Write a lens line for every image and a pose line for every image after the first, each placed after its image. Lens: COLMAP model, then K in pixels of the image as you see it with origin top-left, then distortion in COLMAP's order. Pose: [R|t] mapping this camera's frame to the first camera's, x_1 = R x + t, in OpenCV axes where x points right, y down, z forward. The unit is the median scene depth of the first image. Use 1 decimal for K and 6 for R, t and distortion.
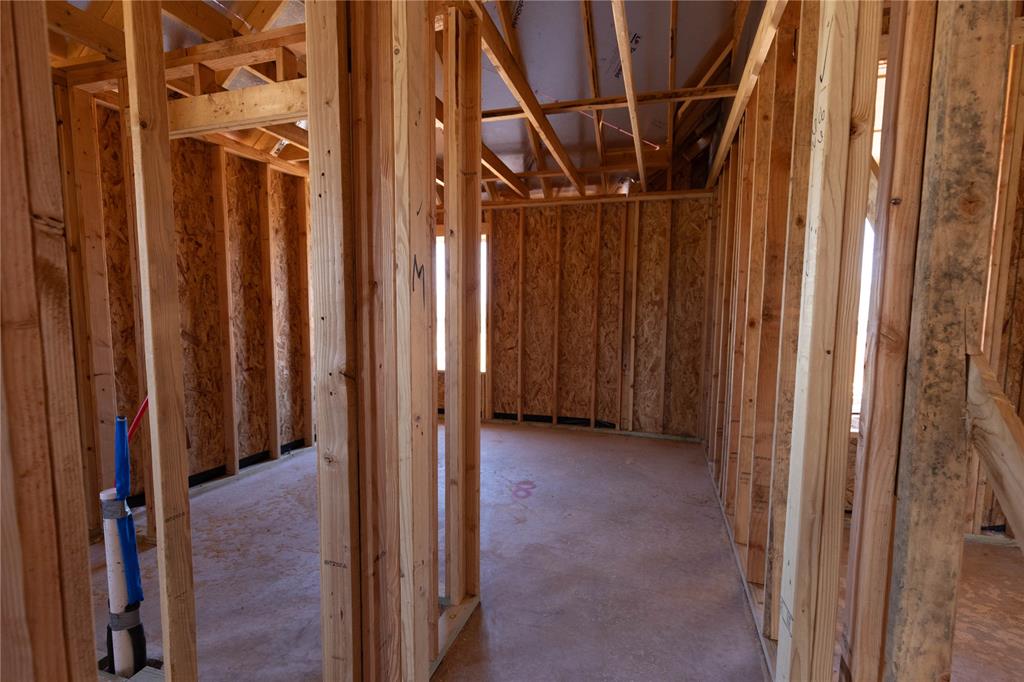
lens RADIAL K [[452.4, 0, 511.5], [0, 452.4, 345.2], [0, 0, 1]] dist [0.002448, 0.000351]
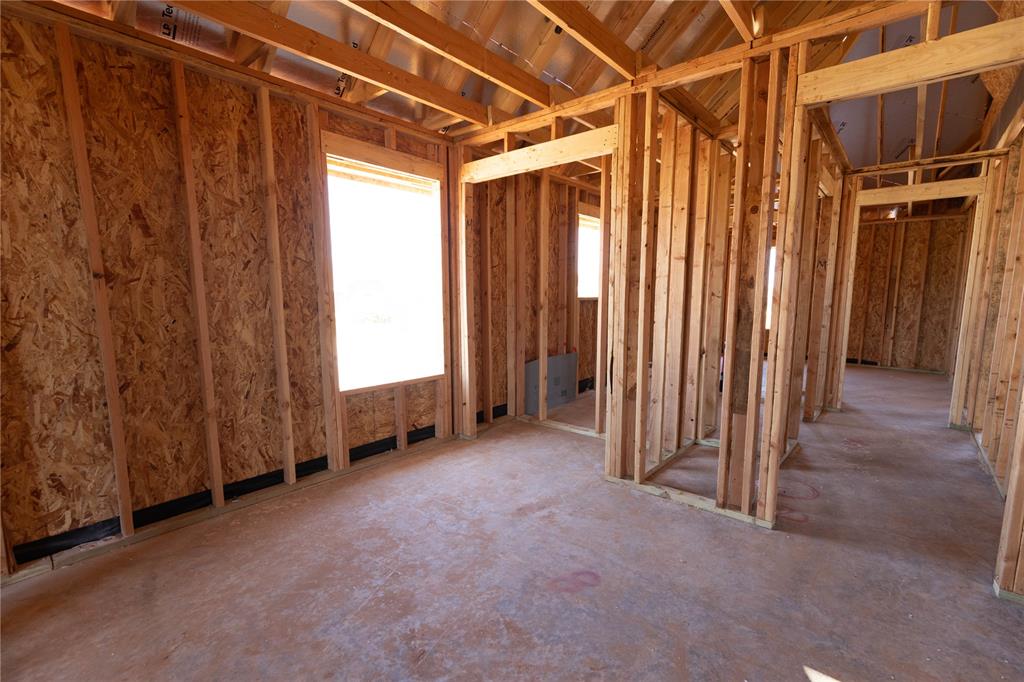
lens RADIAL K [[452.4, 0, 513.1], [0, 452.4, 348.1], [0, 0, 1]] dist [0.002448, 0.000351]
pose [[0.921622, 0.037170, -0.386305, -0.352668], [-0.020880, 0.998710, 0.046281, 0.079962], [0.387527, -0.034588, 0.921209, -1.008617]]
